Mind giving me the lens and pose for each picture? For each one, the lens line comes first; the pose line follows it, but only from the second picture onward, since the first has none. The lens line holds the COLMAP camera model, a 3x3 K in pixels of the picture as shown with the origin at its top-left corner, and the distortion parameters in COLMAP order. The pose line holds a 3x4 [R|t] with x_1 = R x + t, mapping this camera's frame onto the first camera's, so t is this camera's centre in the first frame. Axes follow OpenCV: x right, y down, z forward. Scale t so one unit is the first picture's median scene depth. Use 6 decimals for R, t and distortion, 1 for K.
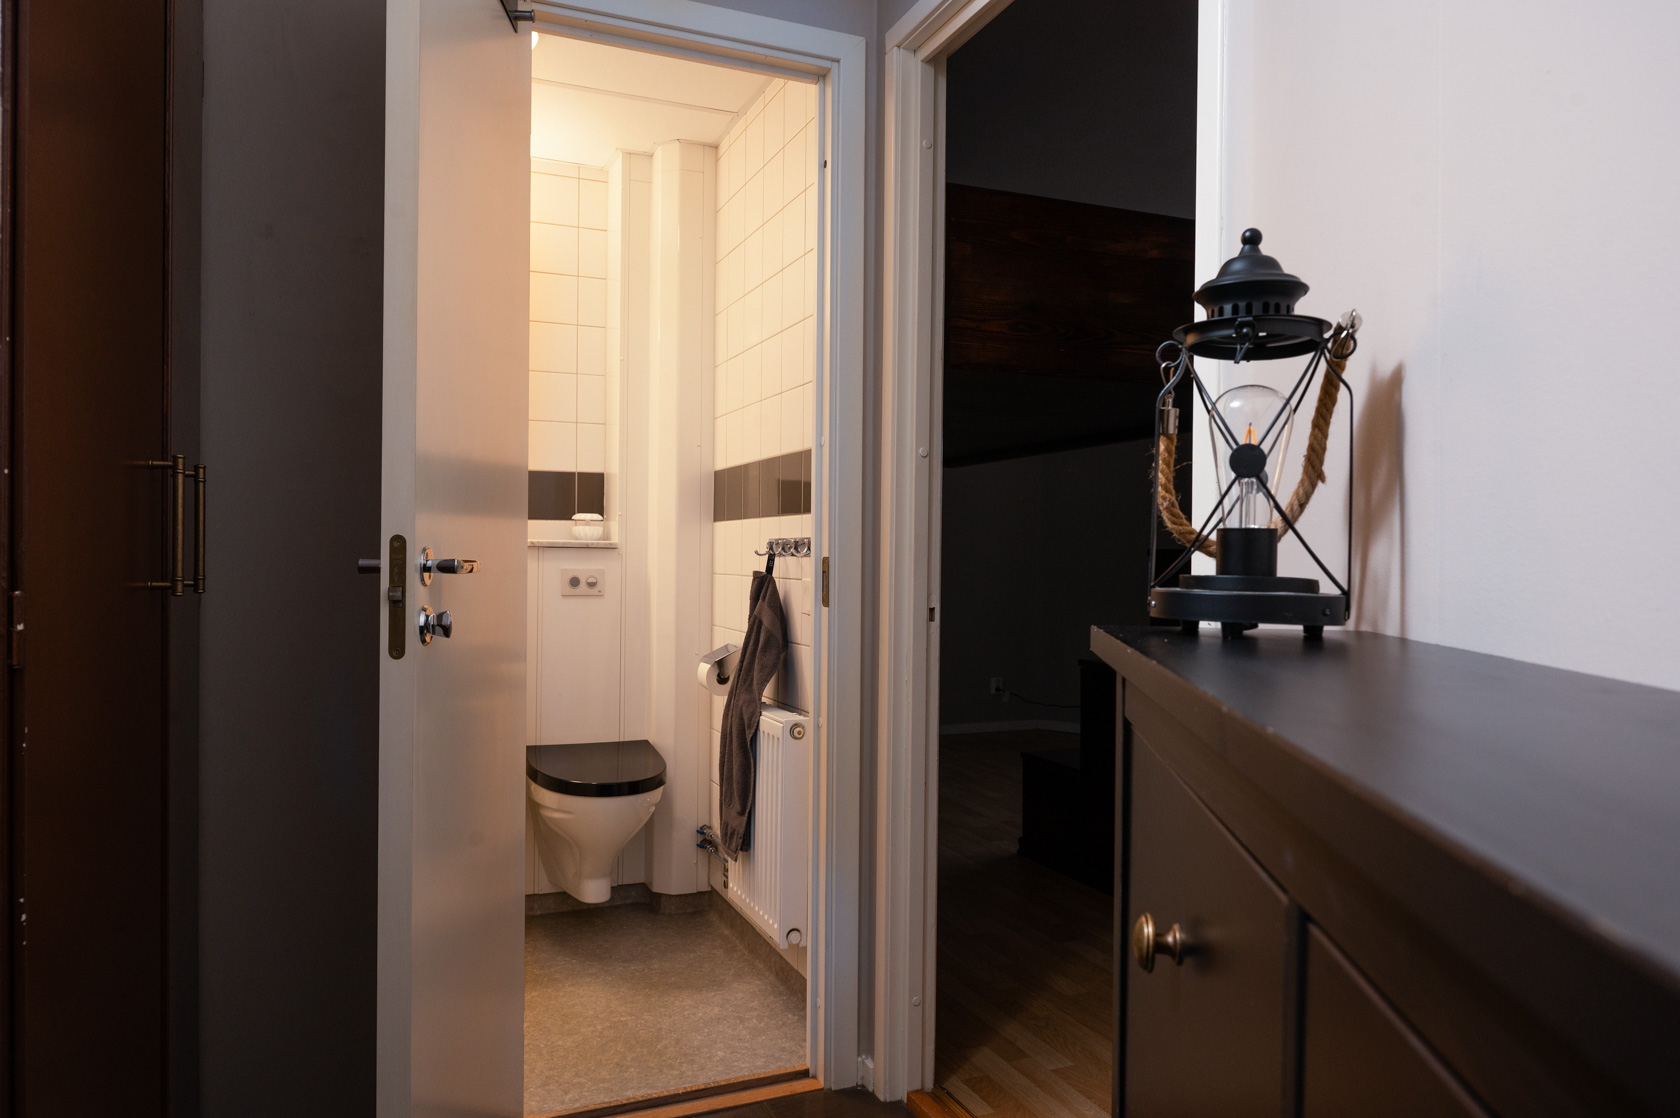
lens RADIAL K [[1103.0, 0, 840.7], [0, 1103.0, 560.5], [0, 0, 1]] dist [0.002092, 0.000243]
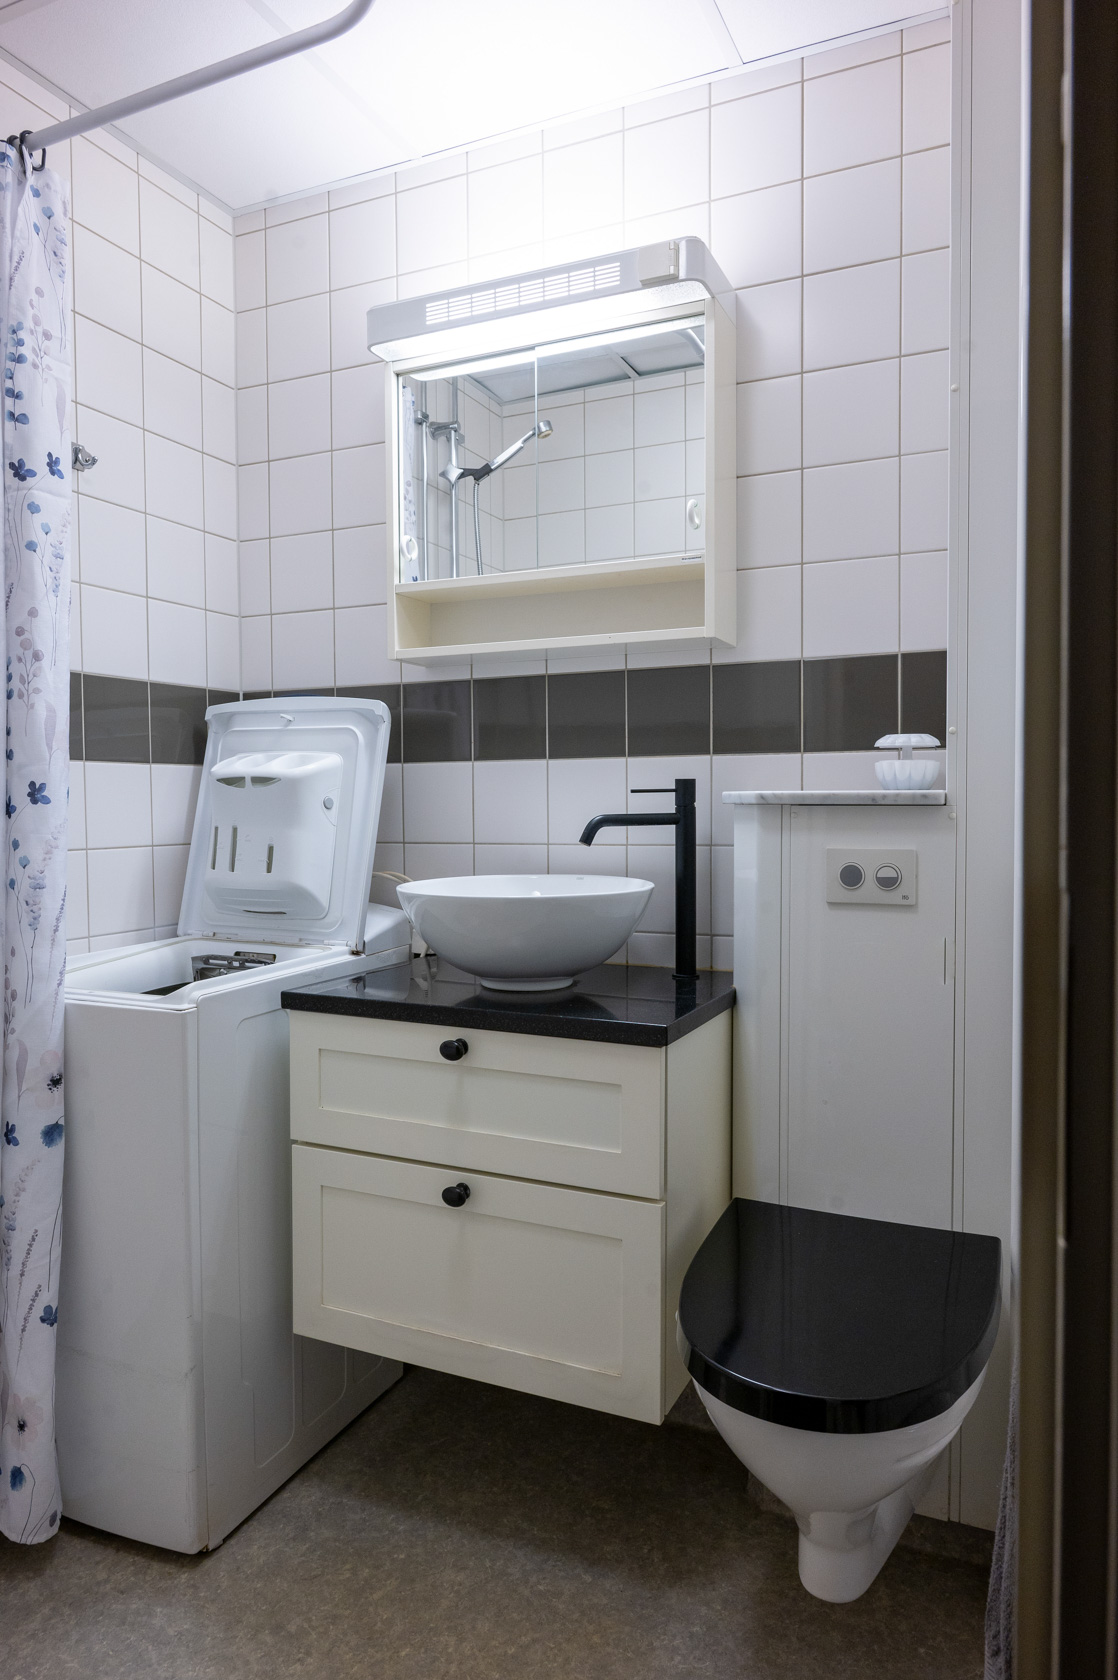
lens RADIAL K [[1103.0, 0, 558.3], [0, 1103.0, 836.4], [0, 0, 1]] dist [0.002092, 0.000243]
pose [[0.679412, 0.008014, -0.733713, 0.024720], [0.007928, 0.999802, 0.018262, -0.007758], [0.733714, -0.018224, 0.679214, 0.565671]]
